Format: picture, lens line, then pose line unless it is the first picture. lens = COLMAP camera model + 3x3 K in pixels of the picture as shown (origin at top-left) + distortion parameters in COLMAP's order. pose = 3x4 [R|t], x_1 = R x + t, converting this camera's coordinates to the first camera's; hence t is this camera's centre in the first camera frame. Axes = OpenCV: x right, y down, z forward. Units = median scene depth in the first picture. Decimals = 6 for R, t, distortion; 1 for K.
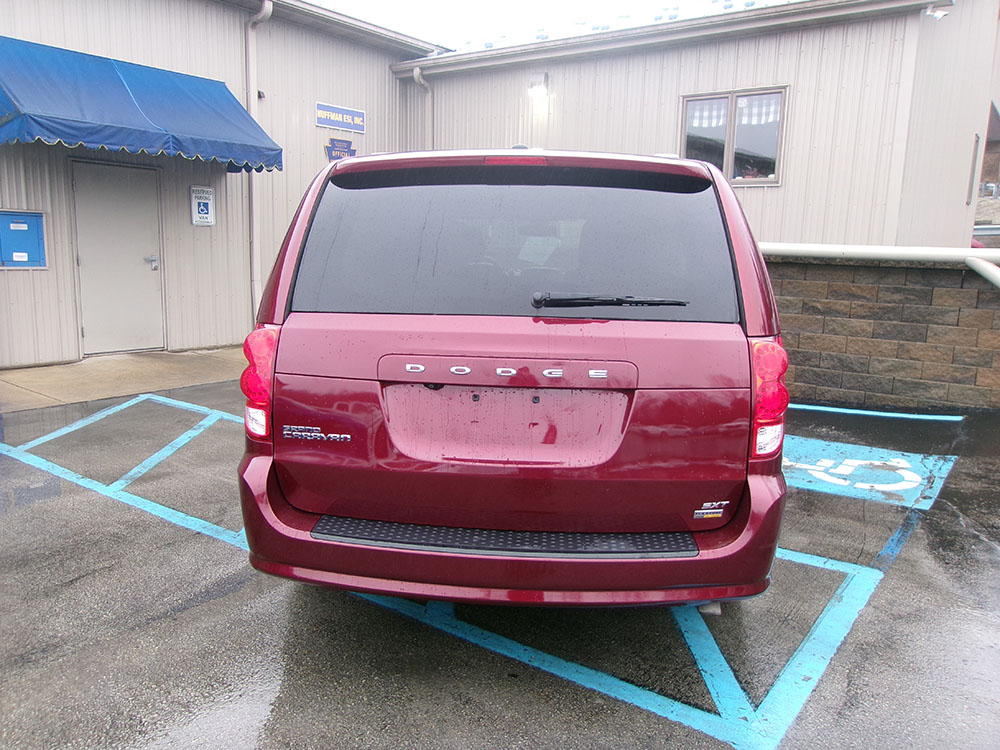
lens RADIAL K [[772.6, 0, 494.3], [0, 772.6, 371.8], [0, 0, 1]] dist [-0.025886, 0.045800]
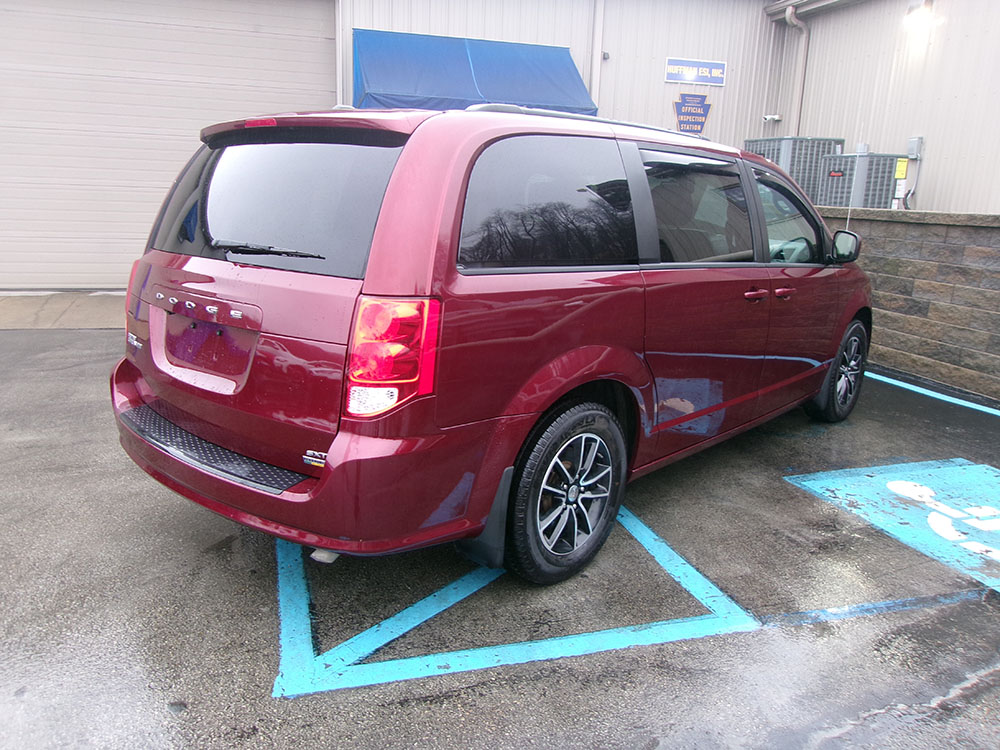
lens RADIAL K [[768.2, 0, 500.0], [0, 768.2, 375.0], [0, 0, 1]] dist [0.010966, 0.008631]
pose [[0.799455, 0.146149, -0.582677, 0.352777], [-0.114342, 0.989242, 0.091244, -0.017757], [0.589744, -0.006321, 0.807566, 0.104575]]
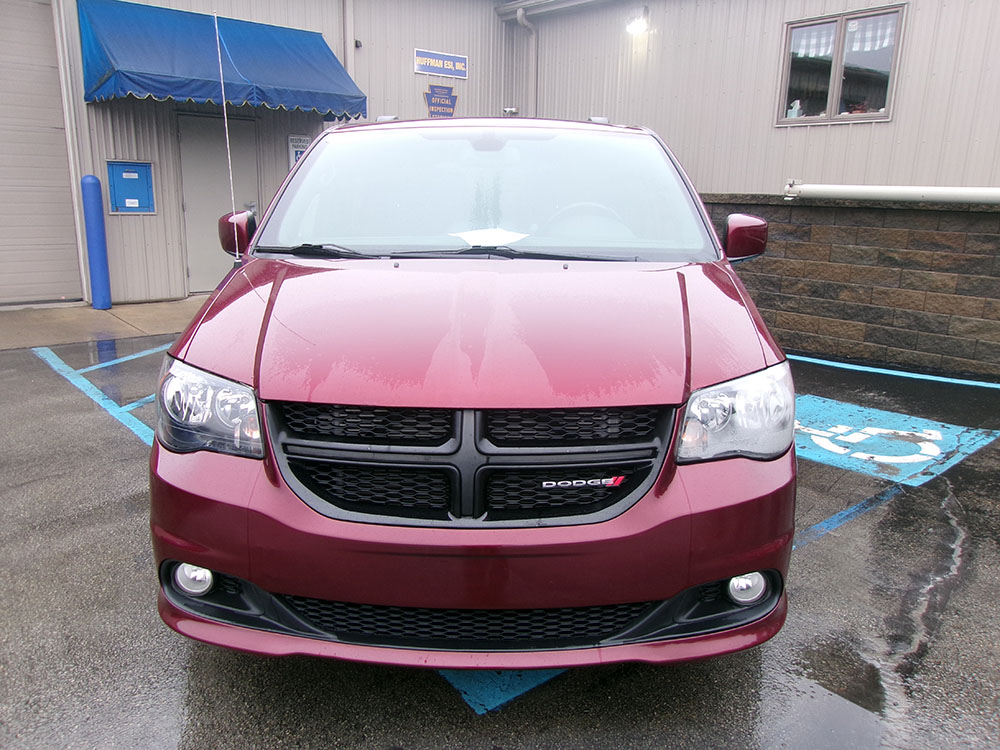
lens RADIAL K [[769.8, 0, 496.0], [0, 769.8, 372.9], [0, 0, 1]] dist [-0.019505, 0.043537]
pose [[0.974037, 0.047179, -0.221417, 0.174051], [-0.032903, 0.997161, 0.067731, 0.003315], [0.223984, -0.058688, 0.972824, 0.026314]]
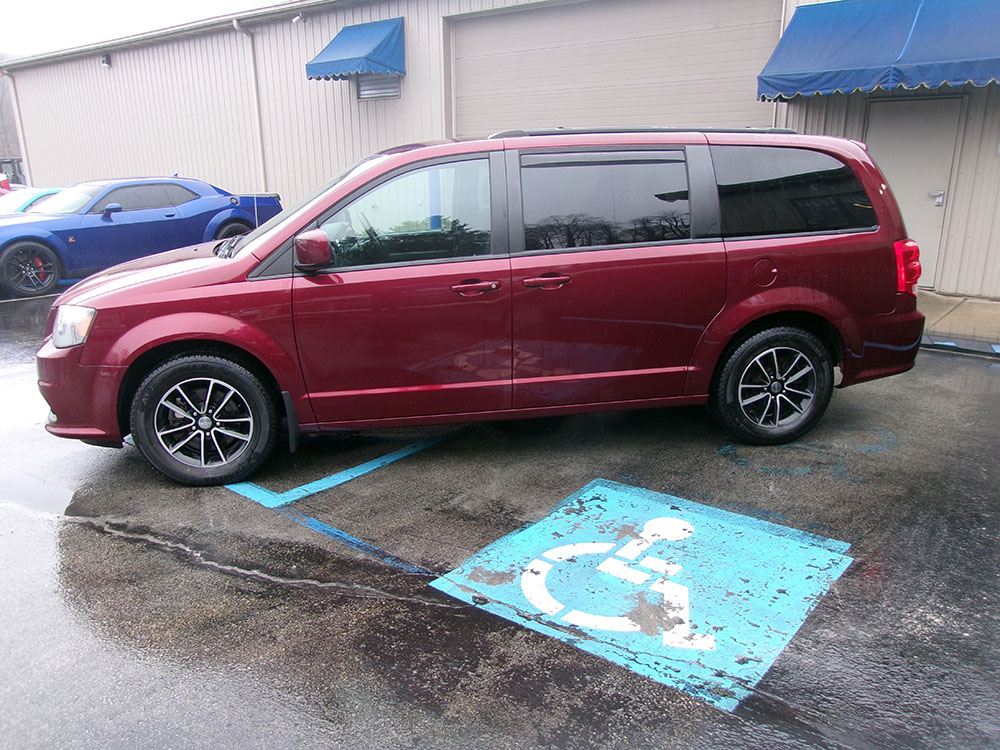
lens RADIAL K [[769.8, 0, 496.0], [0, 769.8, 372.9], [0, 0, 1]] dist [-0.019505, 0.043537]
pose [[-0.048551, 0.249202, -0.967234, 0.735101], [-0.151106, 0.955397, 0.253737, -0.120087], [0.987325, 0.158474, -0.008729, 0.637283]]
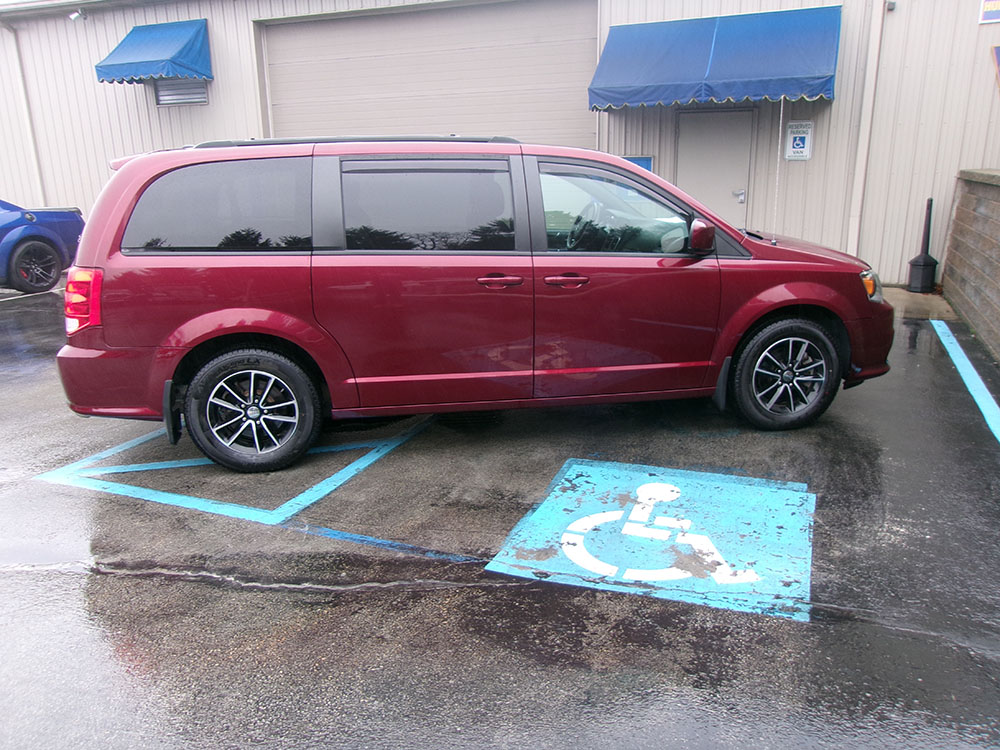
lens RADIAL K [[772.6, 0, 494.3], [0, 772.6, 371.8], [0, 0, 1]] dist [-0.025886, 0.045800]
pose [[0.239317, 0.230257, -0.943244, 0.751342], [-0.131717, 0.970192, 0.203417, -0.096602], [0.961966, 0.075560, 0.262513, 0.491766]]
